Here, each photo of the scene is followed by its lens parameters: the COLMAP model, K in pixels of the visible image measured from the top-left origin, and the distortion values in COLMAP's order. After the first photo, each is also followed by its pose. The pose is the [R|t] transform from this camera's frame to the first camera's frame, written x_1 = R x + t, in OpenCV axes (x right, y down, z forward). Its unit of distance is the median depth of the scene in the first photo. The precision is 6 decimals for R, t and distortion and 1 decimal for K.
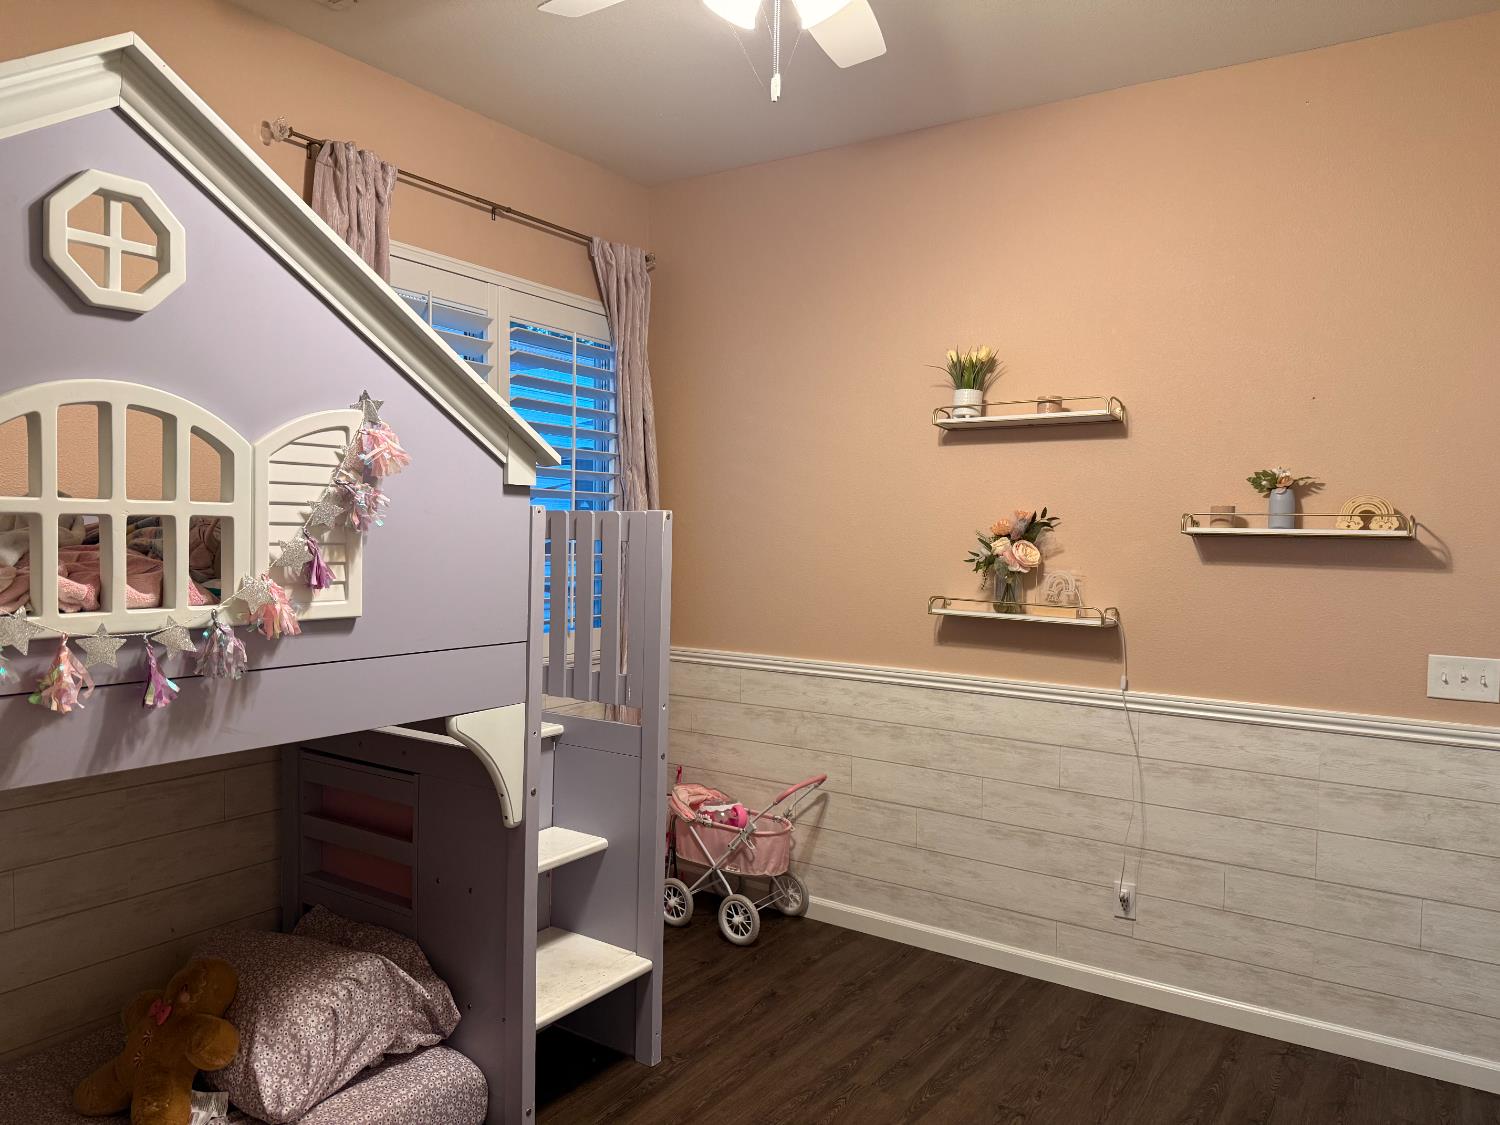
lens RADIAL K [[1052.2, 0, 745.2], [0, 1052.2, 563.9], [0, 0, 1]] dist [0.138139, -0.221406]
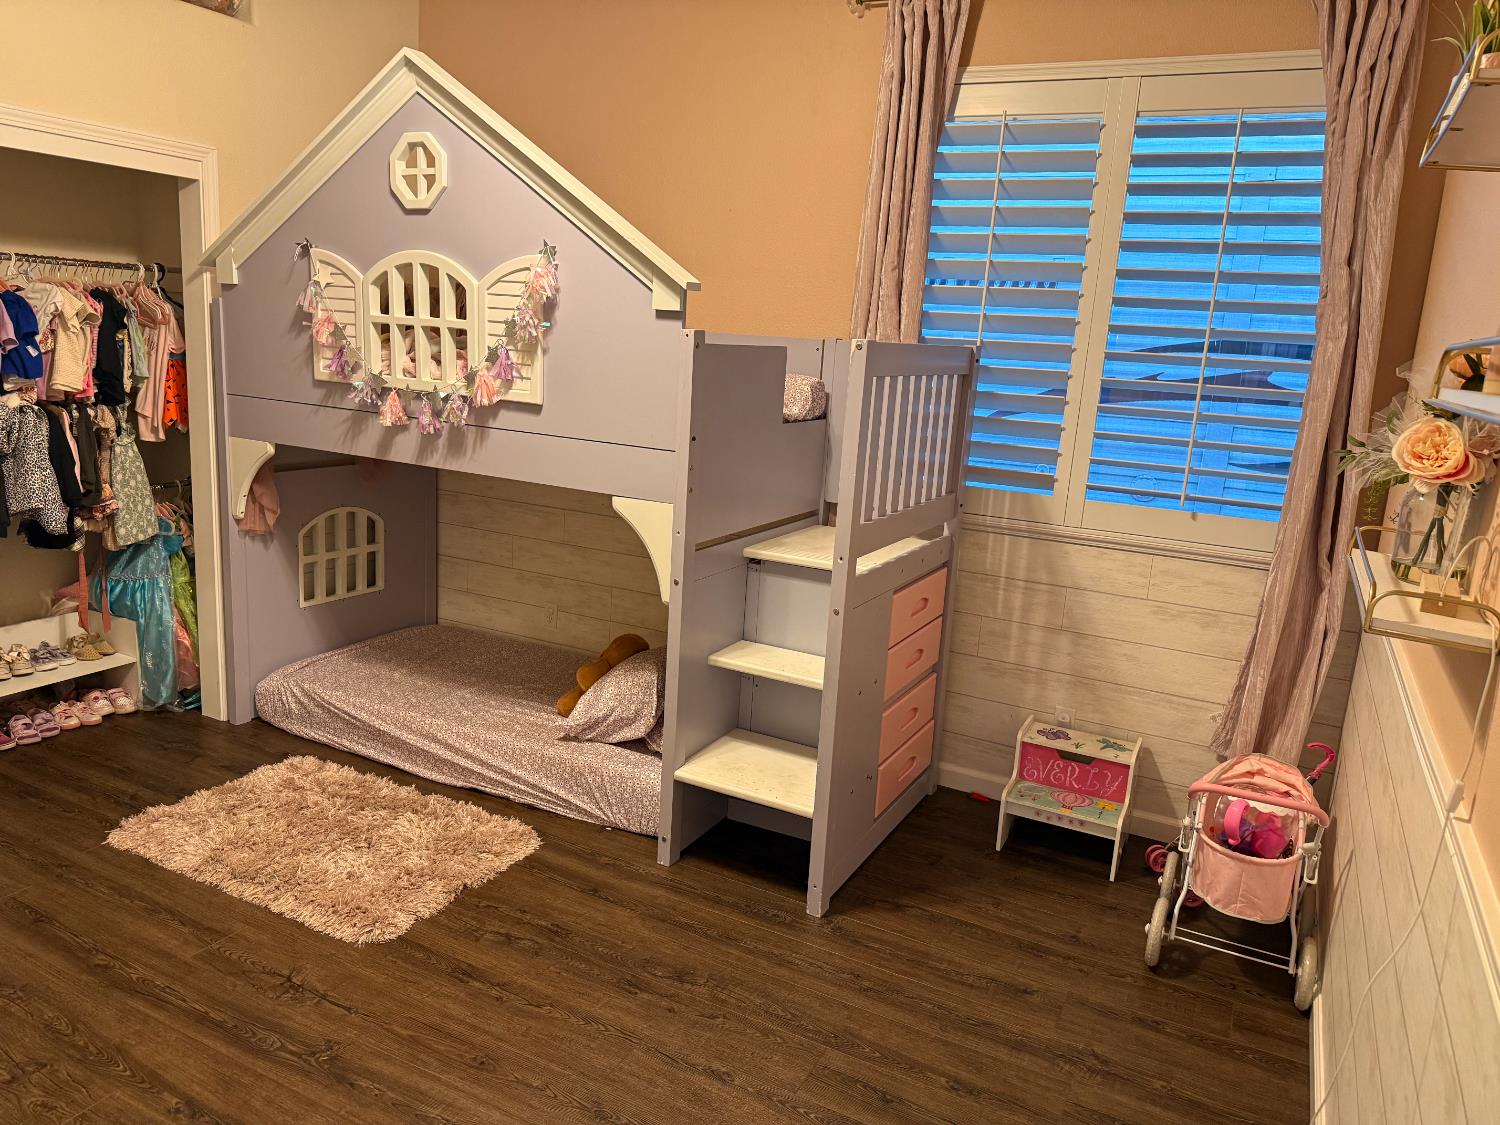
lens RADIAL K [[1052.2, 0, 745.2], [0, 1052.2, 563.9], [0, 0, 1]] dist [0.138139, -0.221406]
pose [[0.112701, 0.186135, -0.976039, 1.148833], [-0.093035, 0.979959, 0.176140, -0.017274], [0.989264, 0.070954, 0.127759, 1.145436]]
